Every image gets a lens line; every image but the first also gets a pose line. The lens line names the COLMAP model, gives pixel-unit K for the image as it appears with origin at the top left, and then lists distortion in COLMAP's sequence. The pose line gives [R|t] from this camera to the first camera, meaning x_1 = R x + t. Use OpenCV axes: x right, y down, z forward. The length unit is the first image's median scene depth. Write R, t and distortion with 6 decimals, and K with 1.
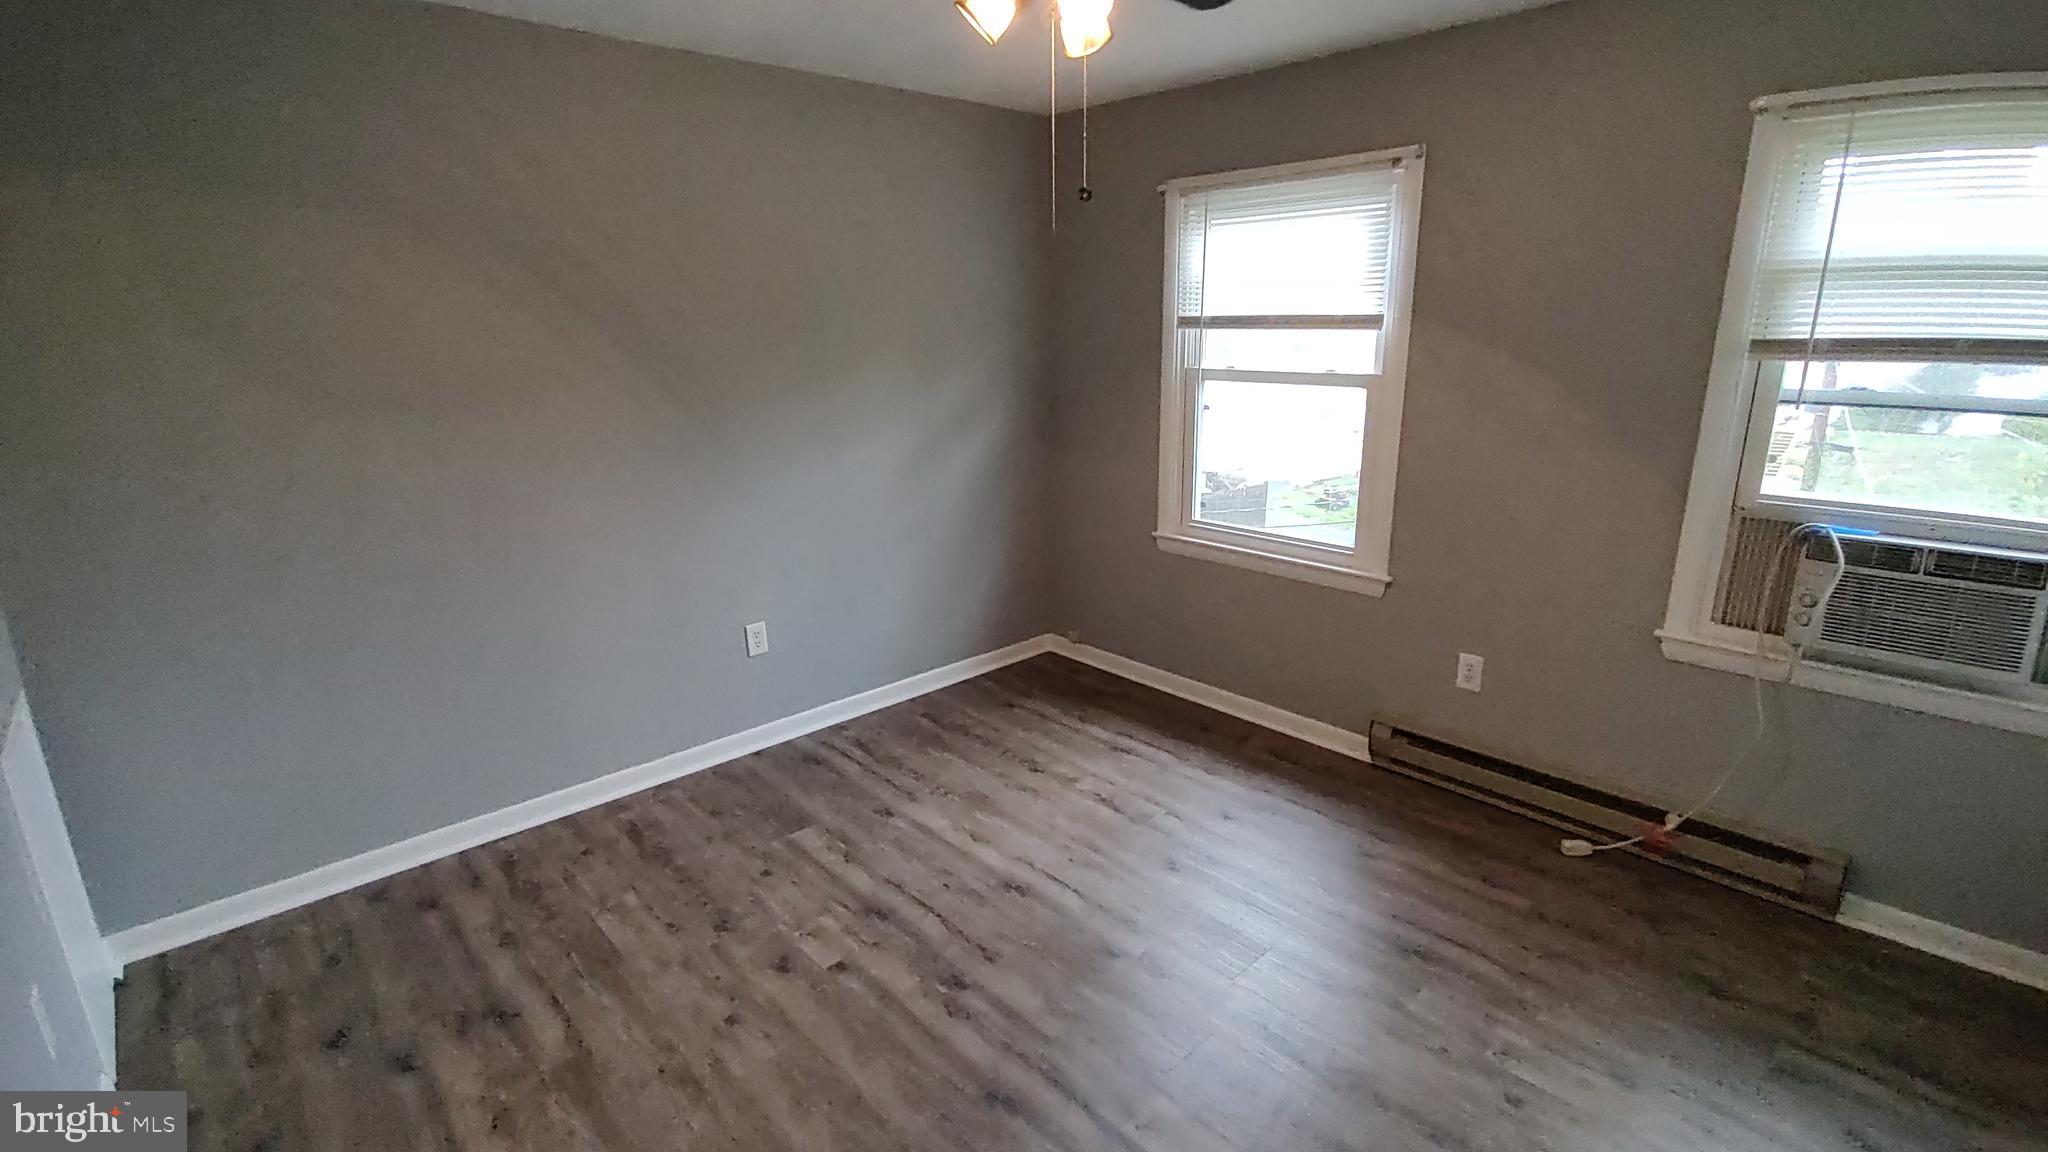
lens RADIAL K [[933.3, 0, 1017.8], [0, 933.3, 575.5], [0, 0, 1]] dist [-0.013523, 0.000456]
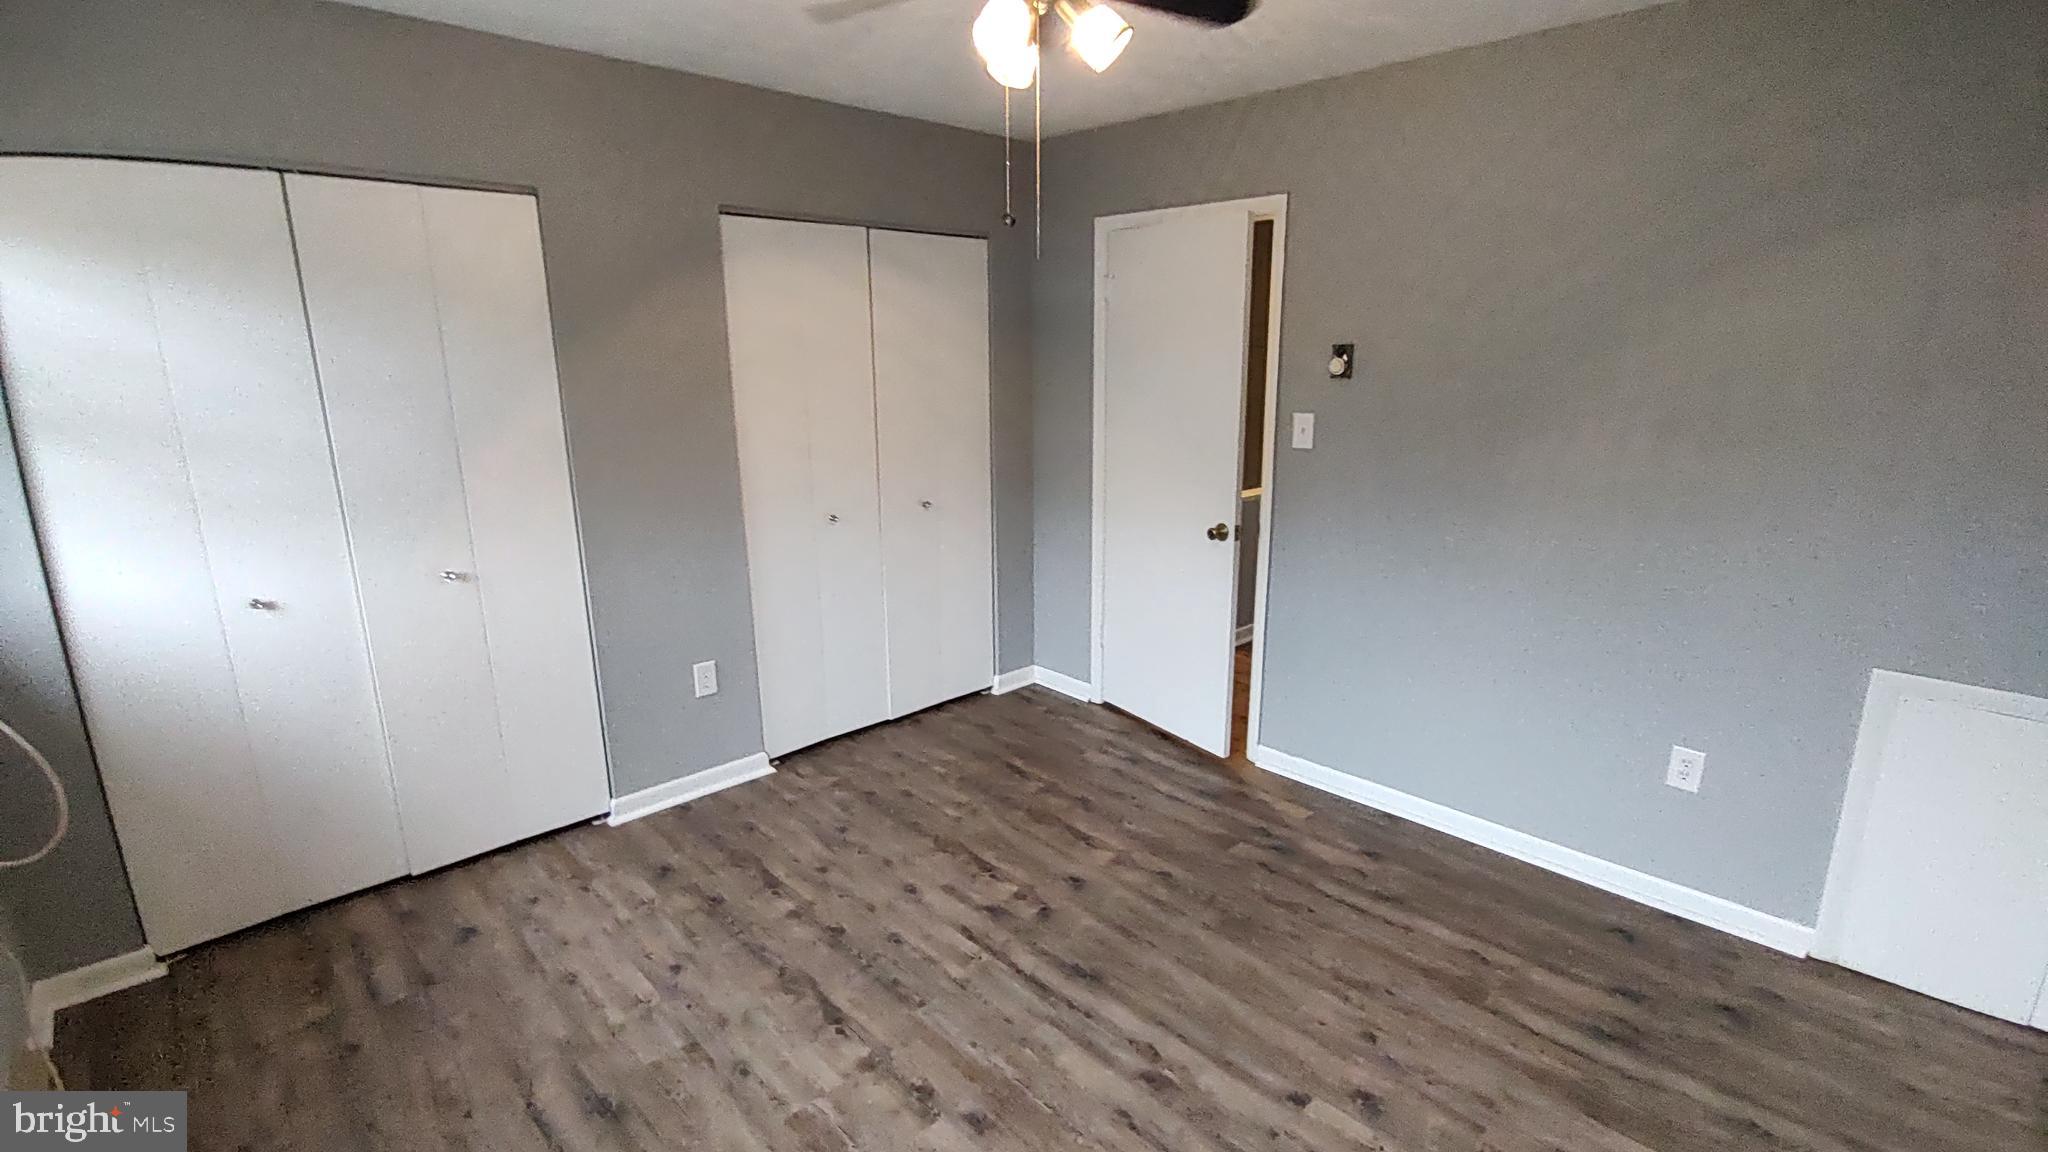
lens RADIAL K [[933.3, 0, 1017.8], [0, 933.3, 575.5], [0, 0, 1]] dist [-0.013523, 0.000456]
pose [[-0.999770, 0.021185, -0.003228, 0.059016], [0.017032, 0.876954, 0.480273, -0.430382], [0.013005, 0.480108, -0.877113, 1.616027]]
